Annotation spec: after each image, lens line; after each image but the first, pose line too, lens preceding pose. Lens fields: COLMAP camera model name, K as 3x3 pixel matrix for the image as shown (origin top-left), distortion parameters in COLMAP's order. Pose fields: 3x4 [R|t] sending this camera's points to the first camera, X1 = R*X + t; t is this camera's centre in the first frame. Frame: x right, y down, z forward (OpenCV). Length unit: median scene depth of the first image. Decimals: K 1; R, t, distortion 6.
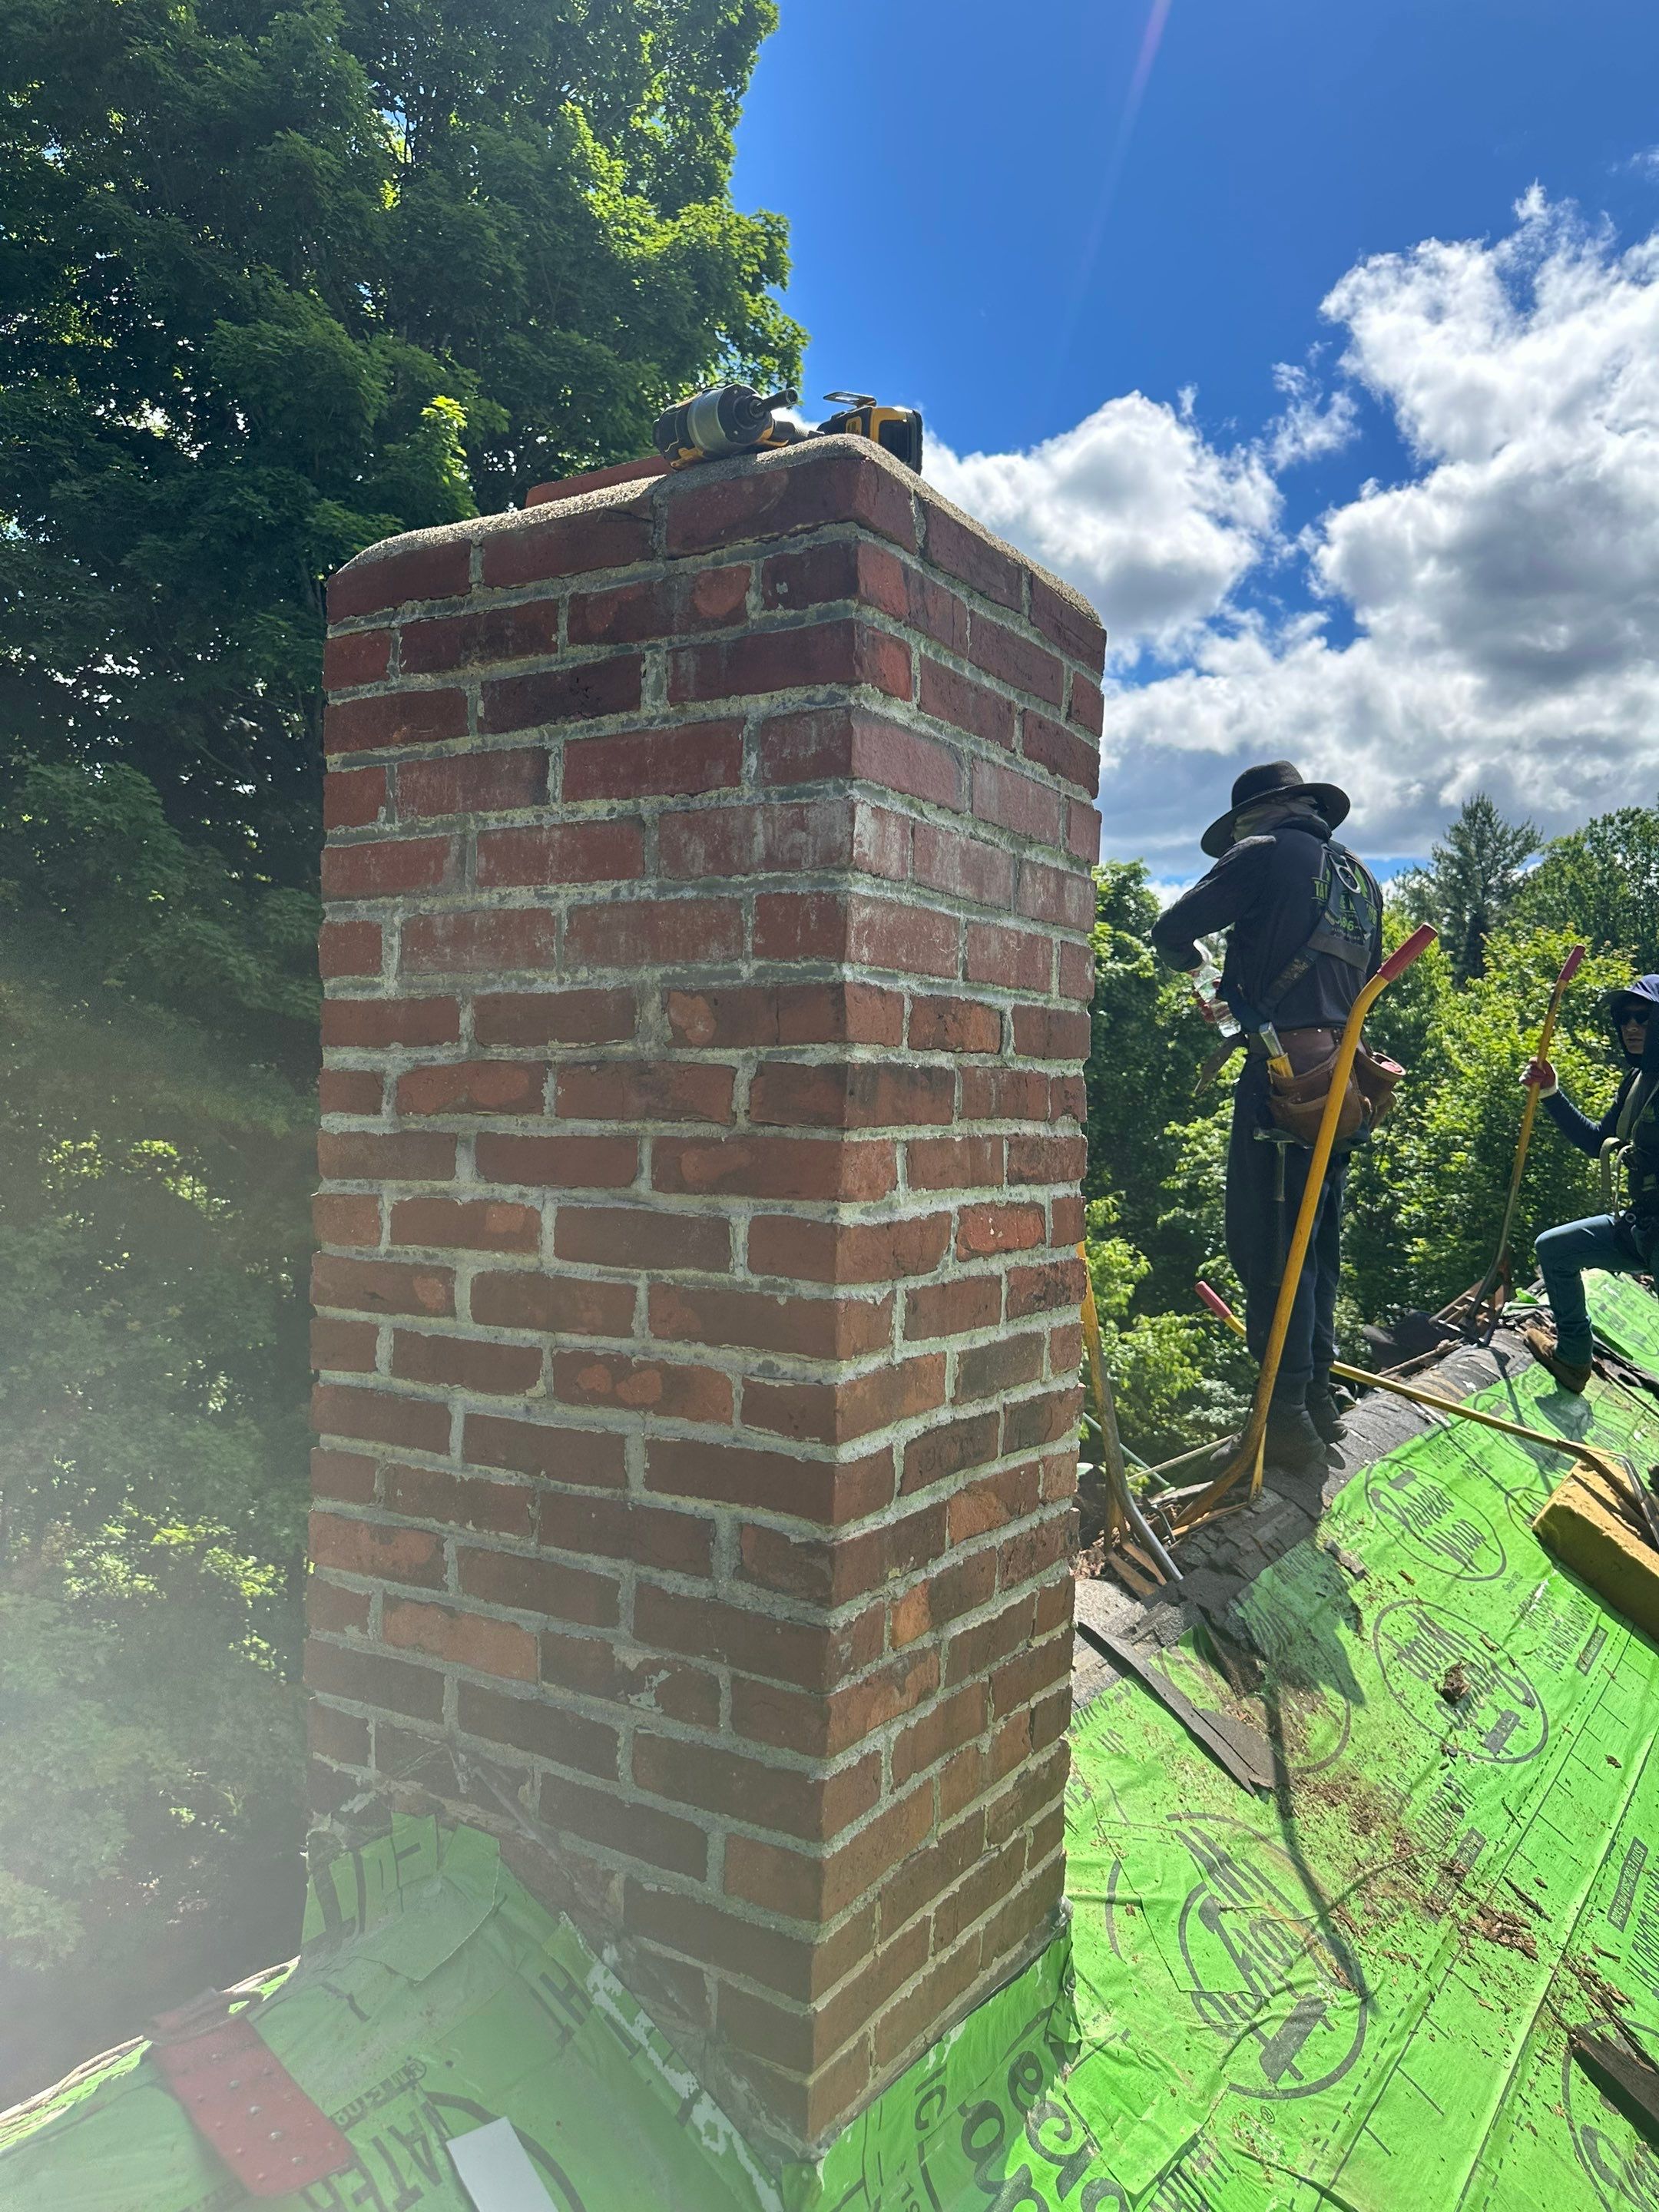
lens RADIAL K [[1578.0, 0, 833.9], [0, 1578.0, 1080.0], [0, 0, 1]] dist [0.087373, -0.101814]
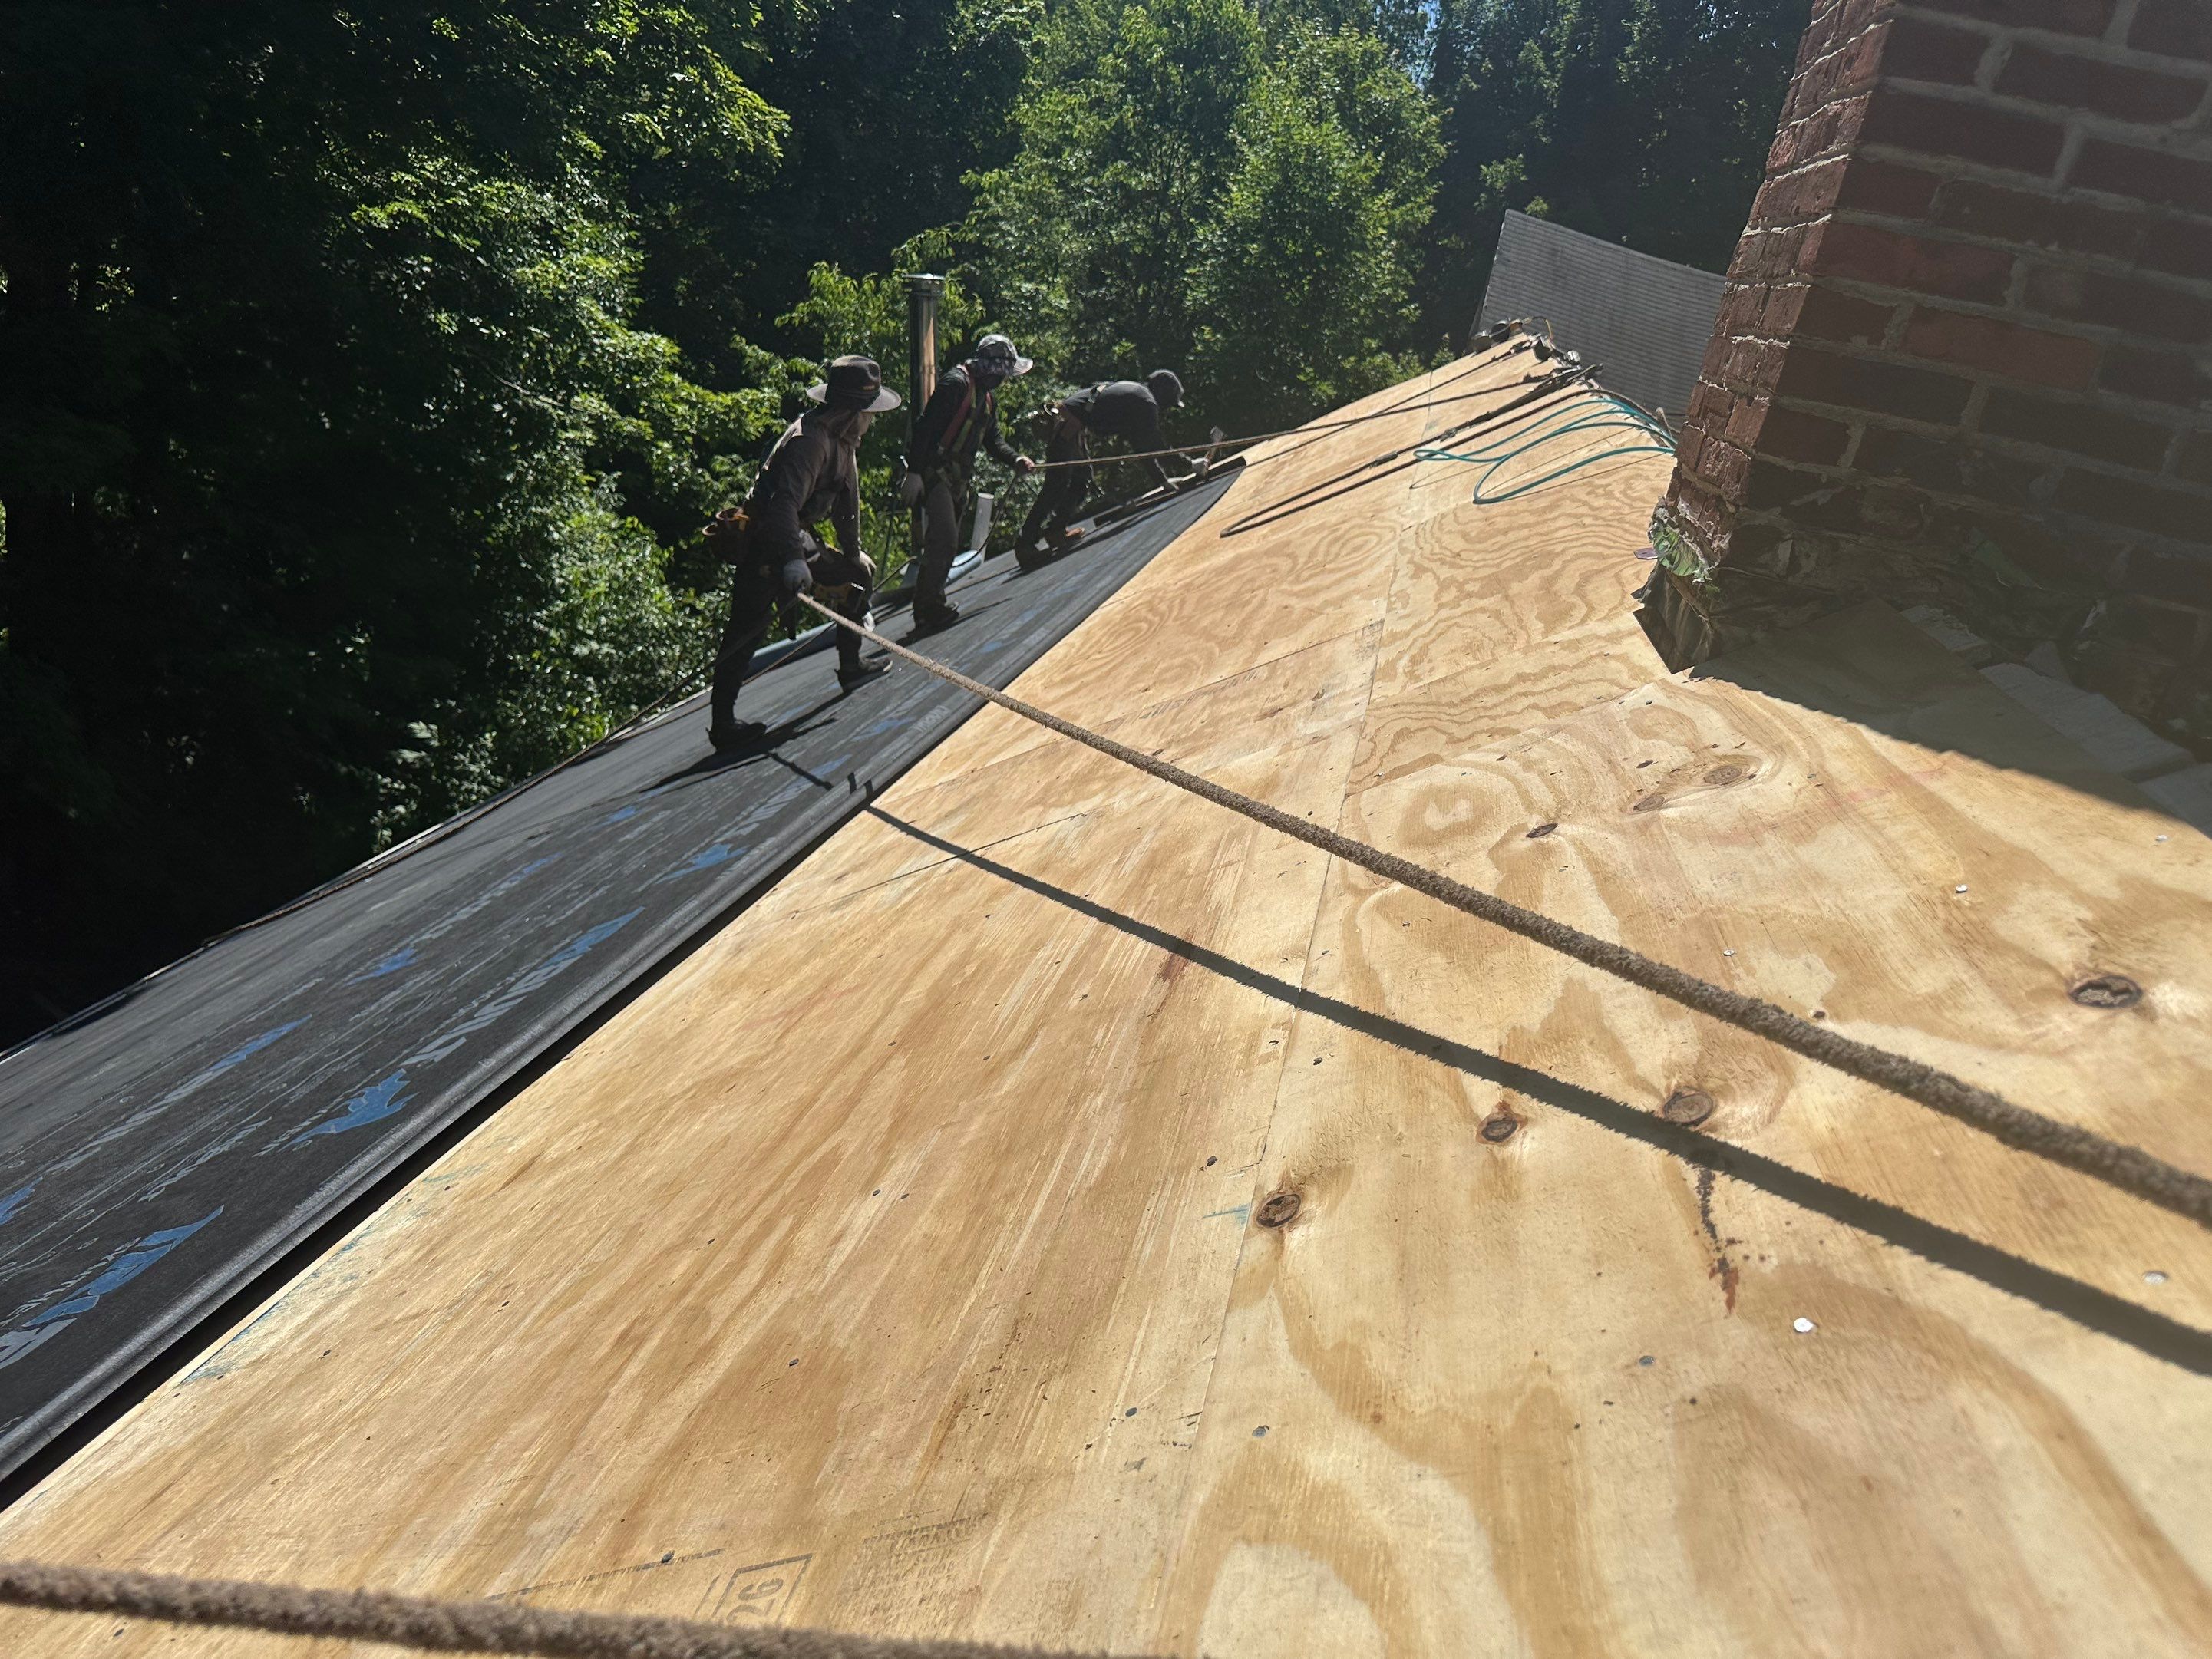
lens RADIAL K [[1616.8, 0, 1112.1], [0, 1616.8, 810.9], [0, 0, 1]] dist [0.027271, -0.000556]
pose [[0.909081, 0.020725, 0.416105, -1.273888], [-0.180459, 0.919794, 0.348444, 0.359929], [-0.375509, -0.391854, 0.839907, 0.142243]]
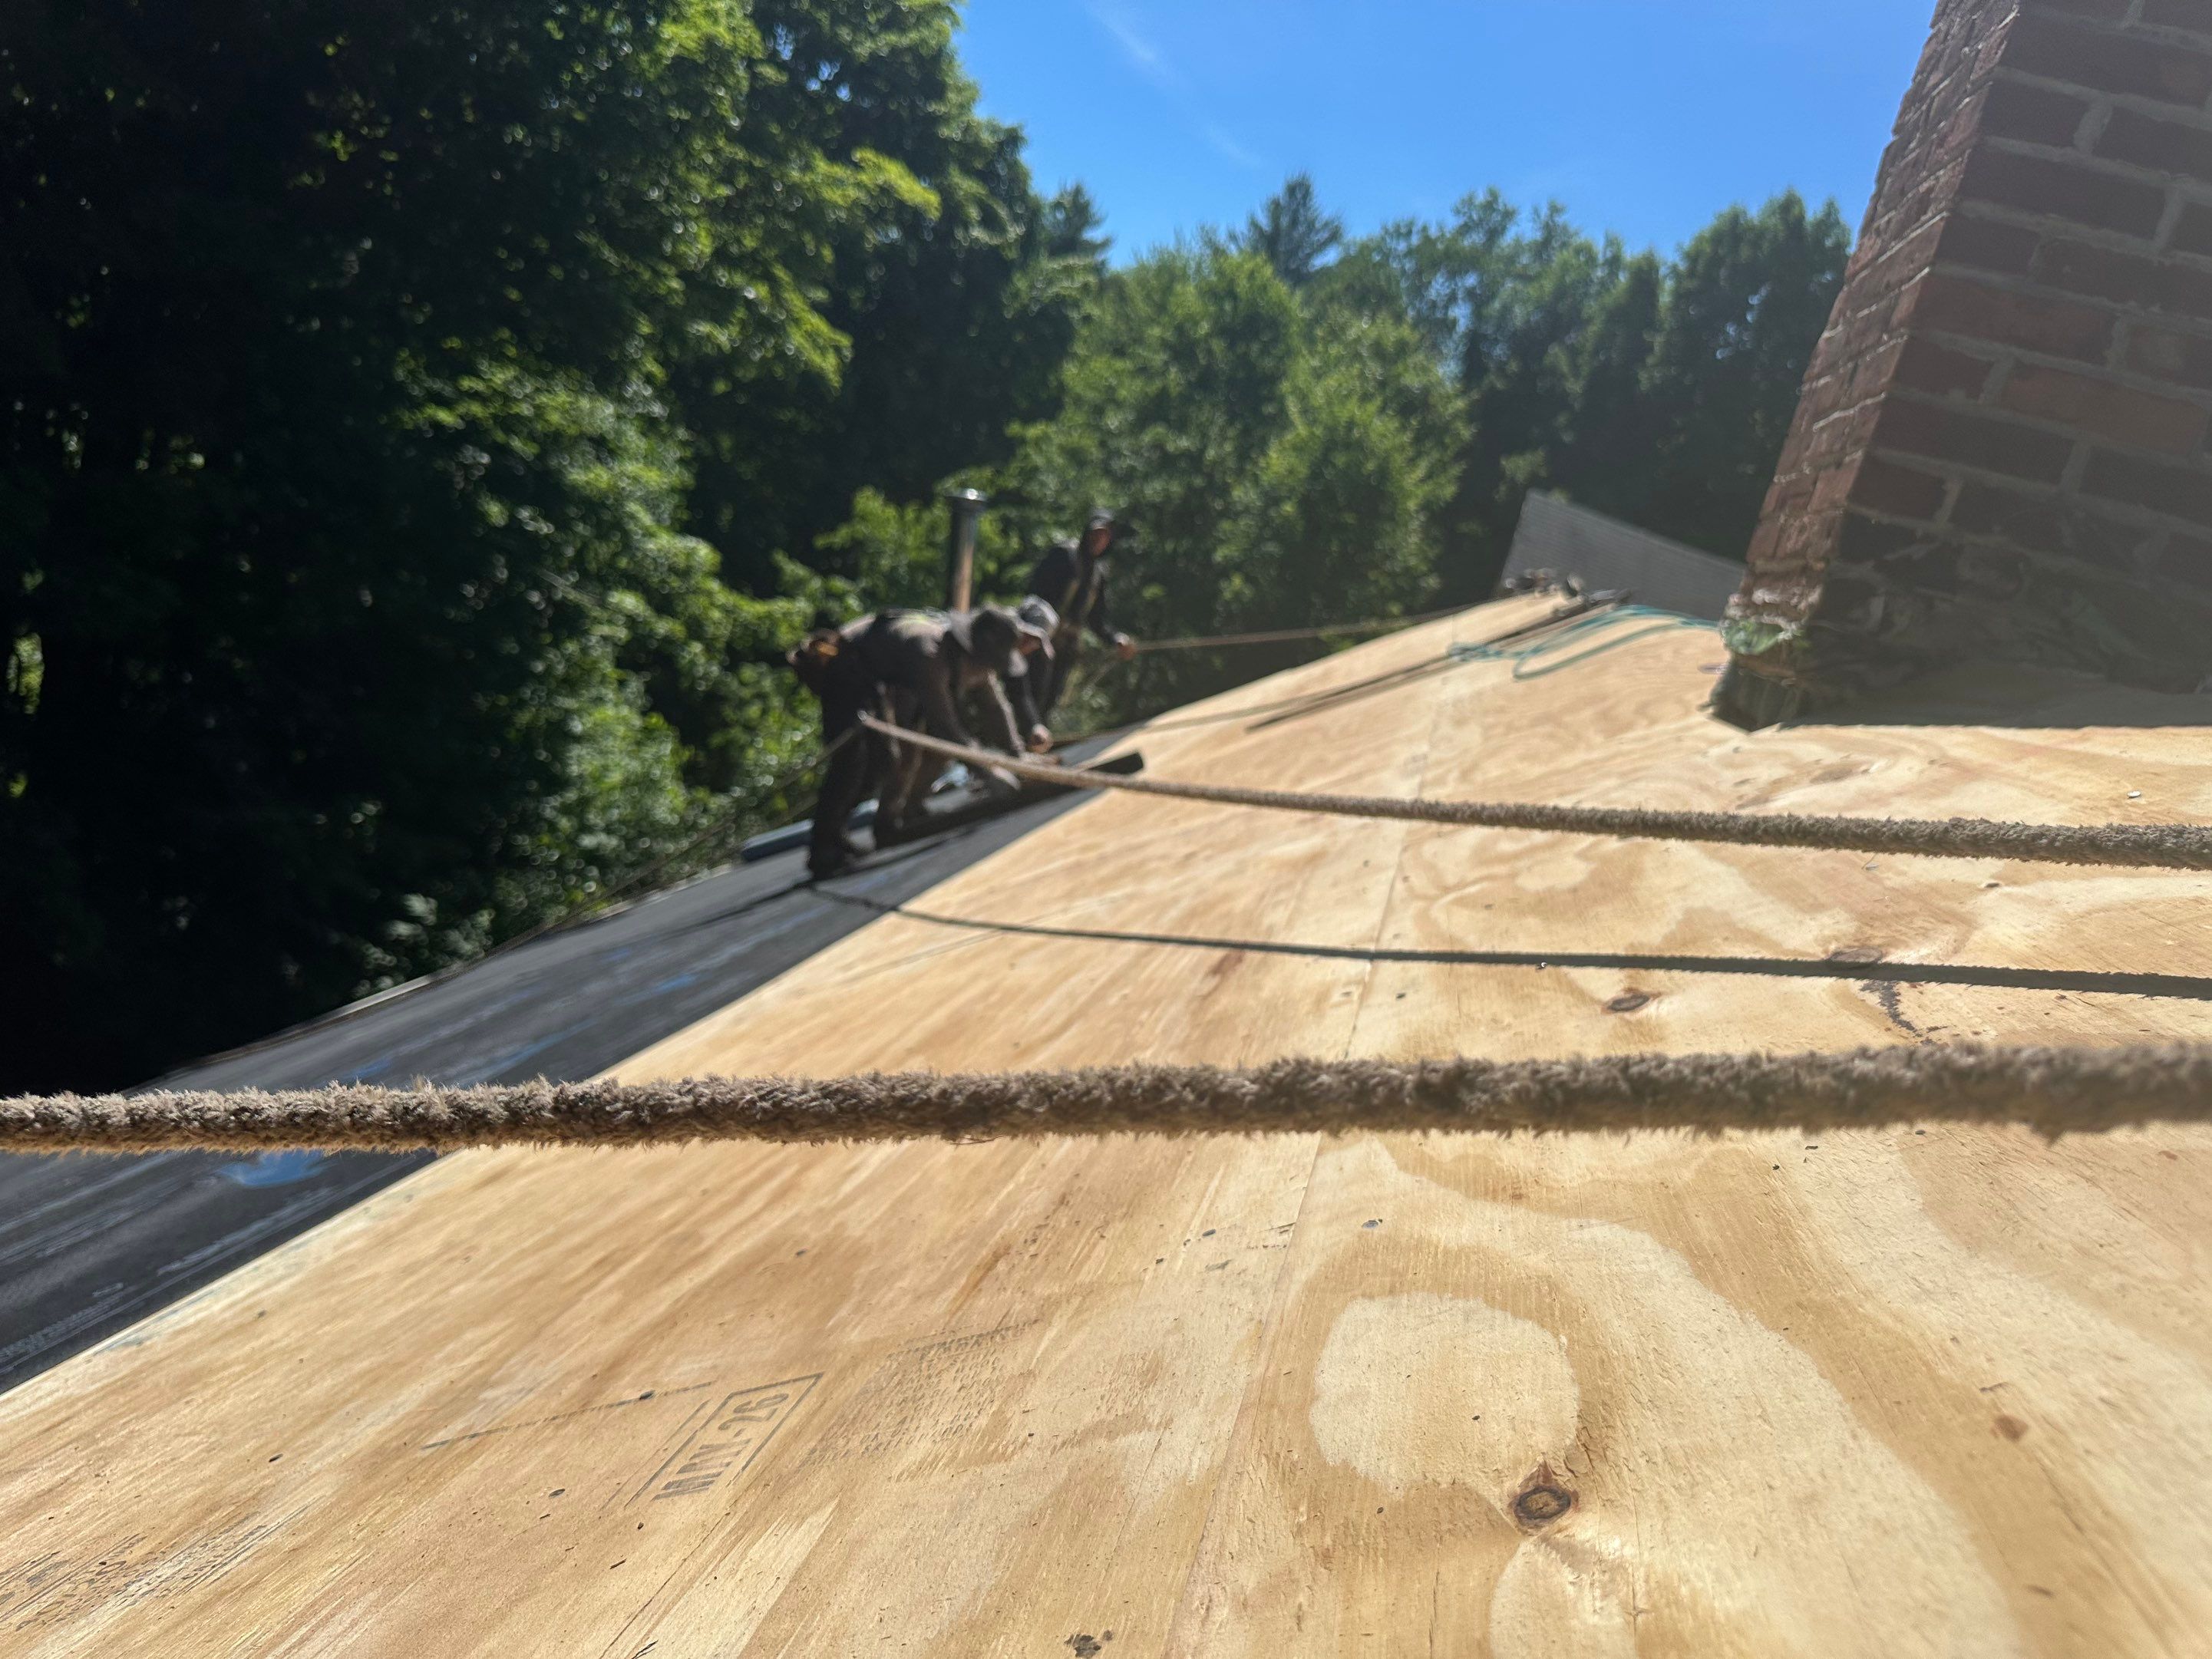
lens RADIAL K [[1628.7, 0, 1106.0], [0, 1628.7, 829.5], [0, 0, 1]] dist [0.024502, -0.013719]
pose [[0.904063, 0.147083, 0.401293, -1.268952], [-0.247422, 0.945701, 0.210791, 0.554822], [-0.348499, -0.289857, 0.891365, 0.144455]]
